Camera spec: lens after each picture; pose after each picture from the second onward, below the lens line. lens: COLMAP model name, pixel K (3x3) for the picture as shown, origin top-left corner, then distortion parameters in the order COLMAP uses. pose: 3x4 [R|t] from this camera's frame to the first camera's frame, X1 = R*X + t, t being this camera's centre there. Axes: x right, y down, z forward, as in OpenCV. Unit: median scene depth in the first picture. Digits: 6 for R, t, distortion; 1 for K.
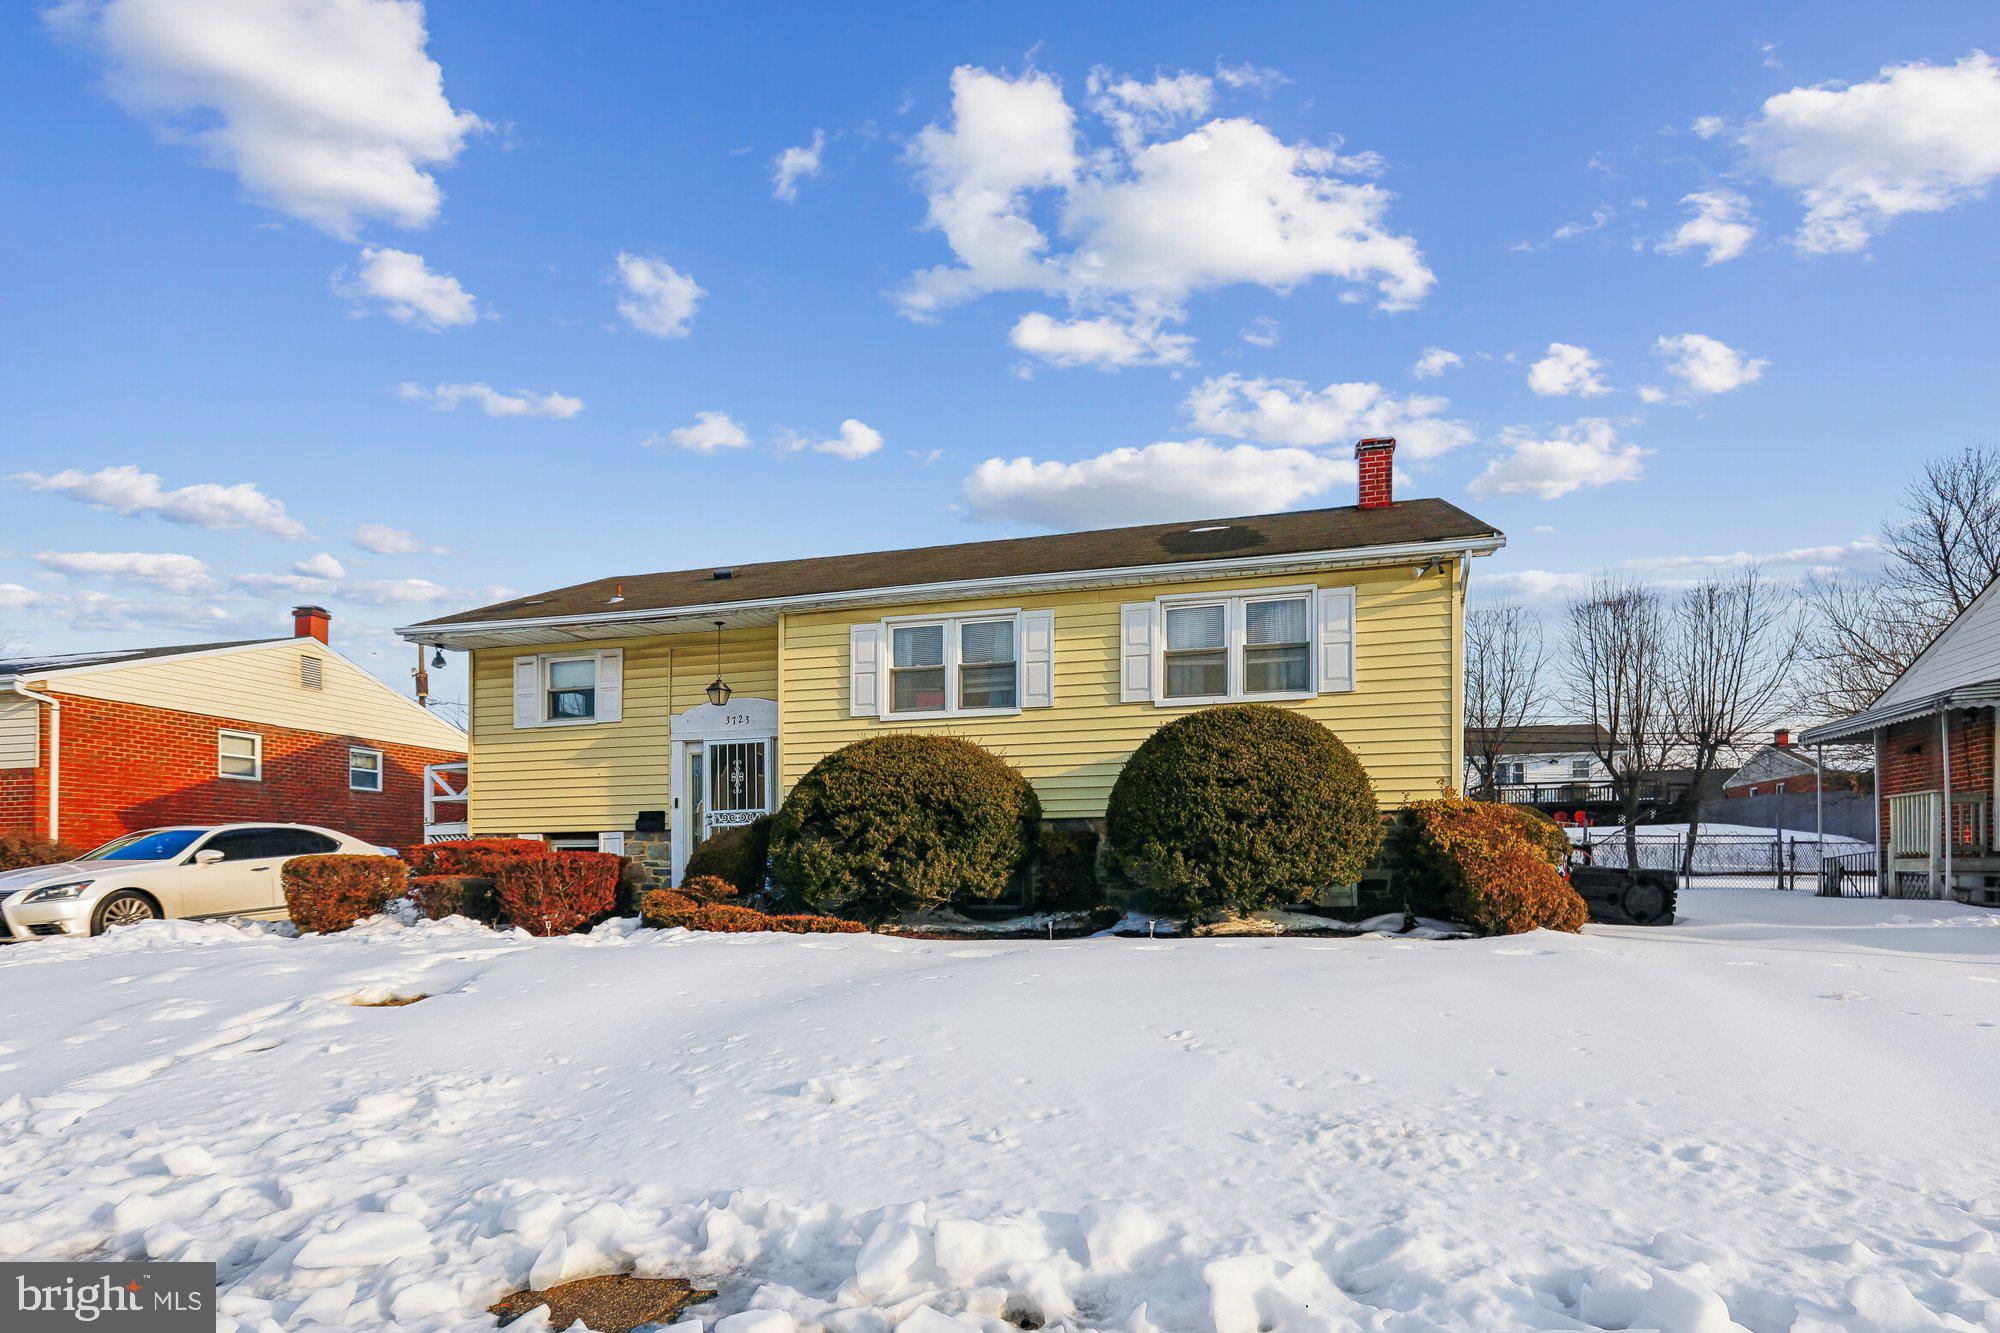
lens RADIAL K [[977.9, 0, 1000.0], [0, 977.9, 666.5], [0, 0, 1]] dist [-0.001961, 0.000226]
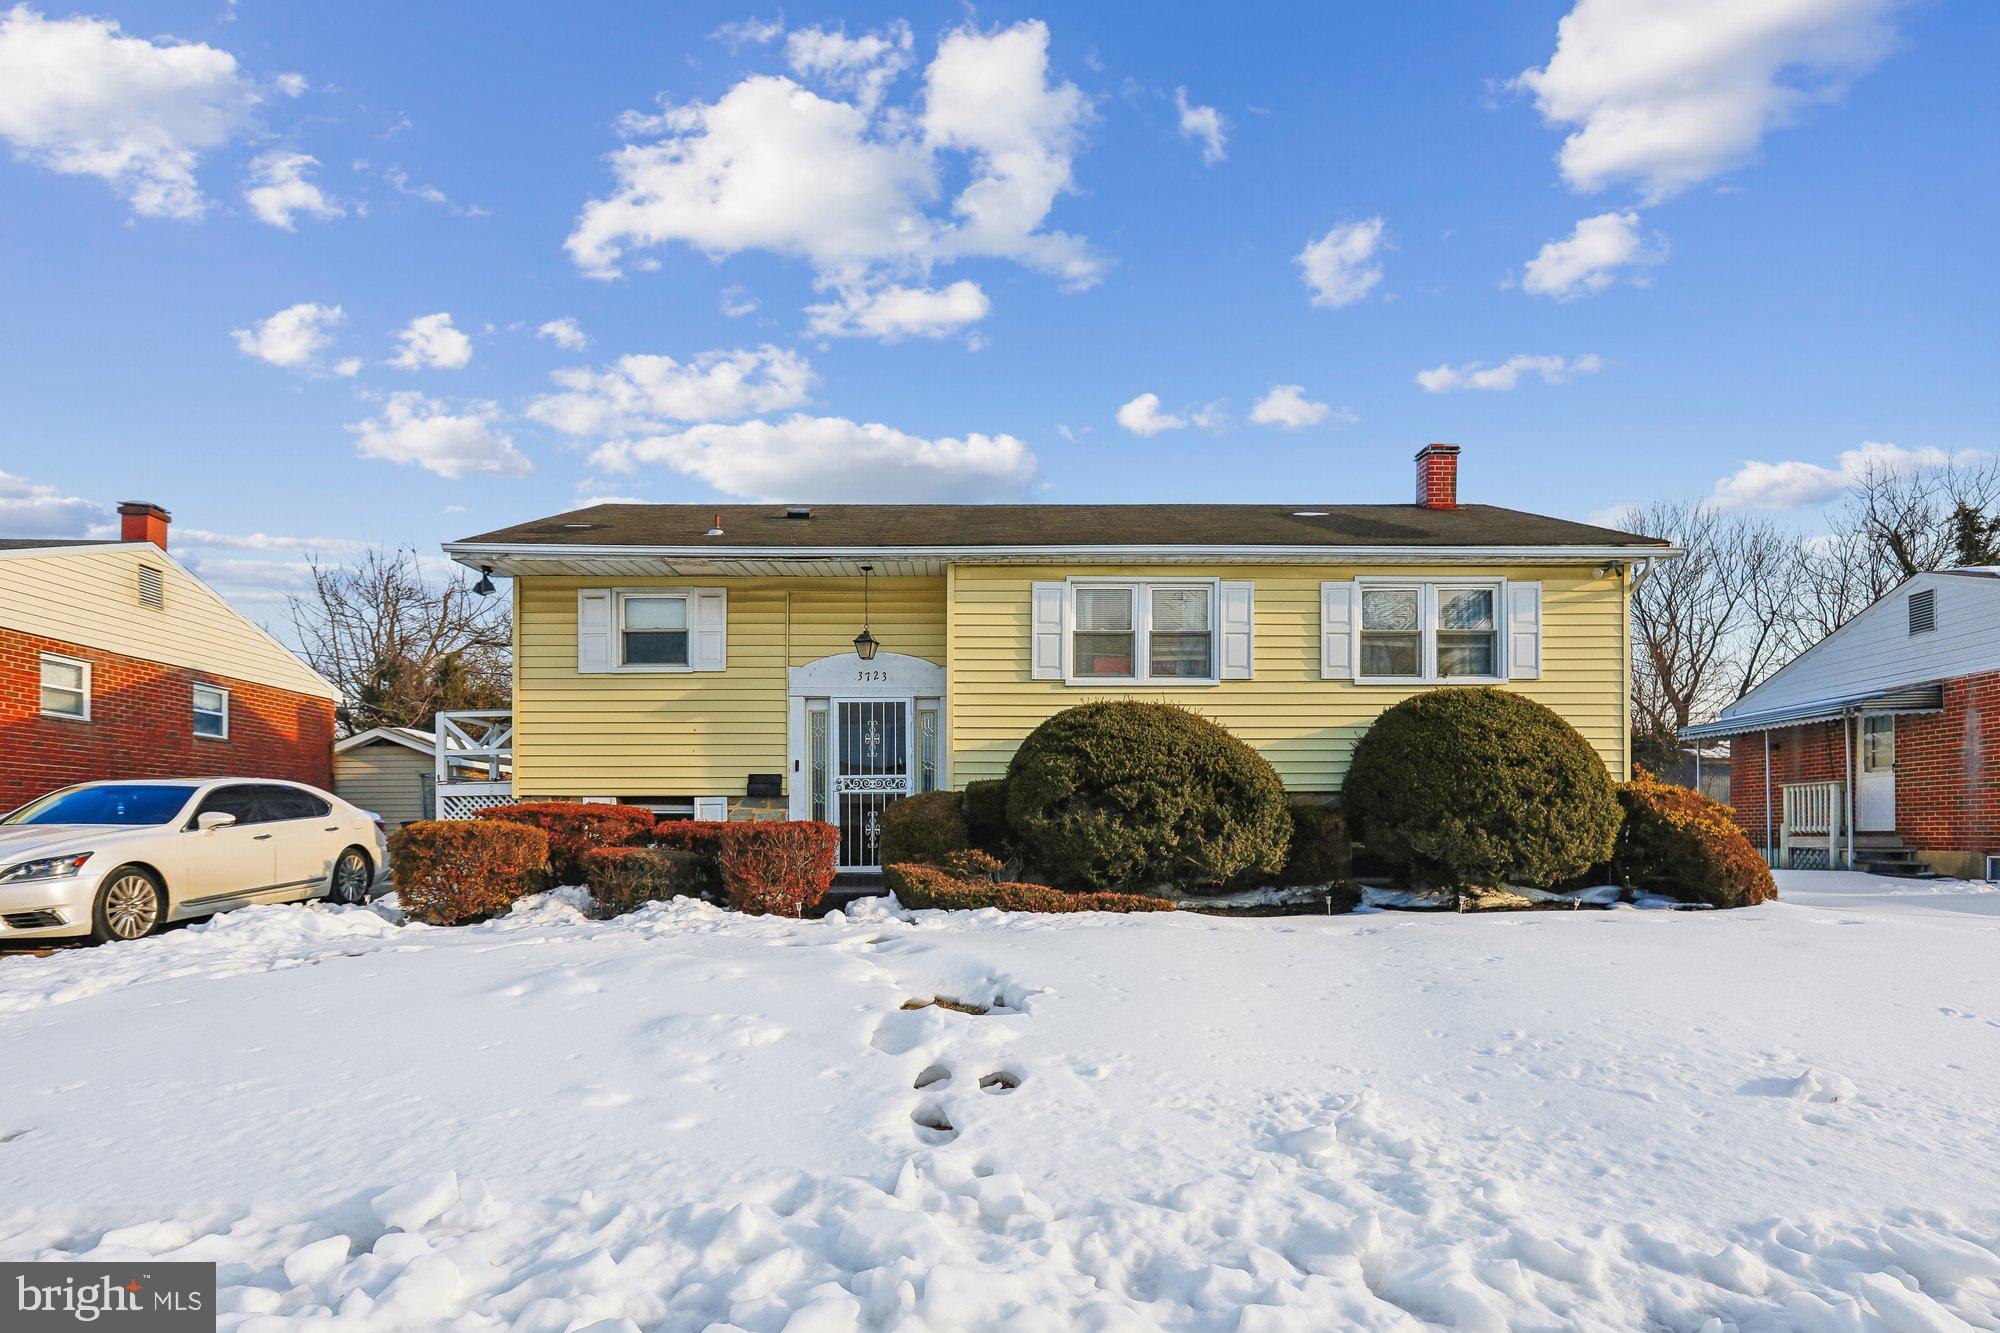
lens RADIAL K [[970.4, 0, 1004.5], [0, 970.4, 632.8], [0, 0, 1]] dist [-0.003374, 0.001030]
pose [[0.964292, 0.060697, 0.257794, -0.422984], [-0.059849, 0.998145, -0.011143, 0.018899], [-0.257992, -0.004683, 0.966136, 0.107148]]
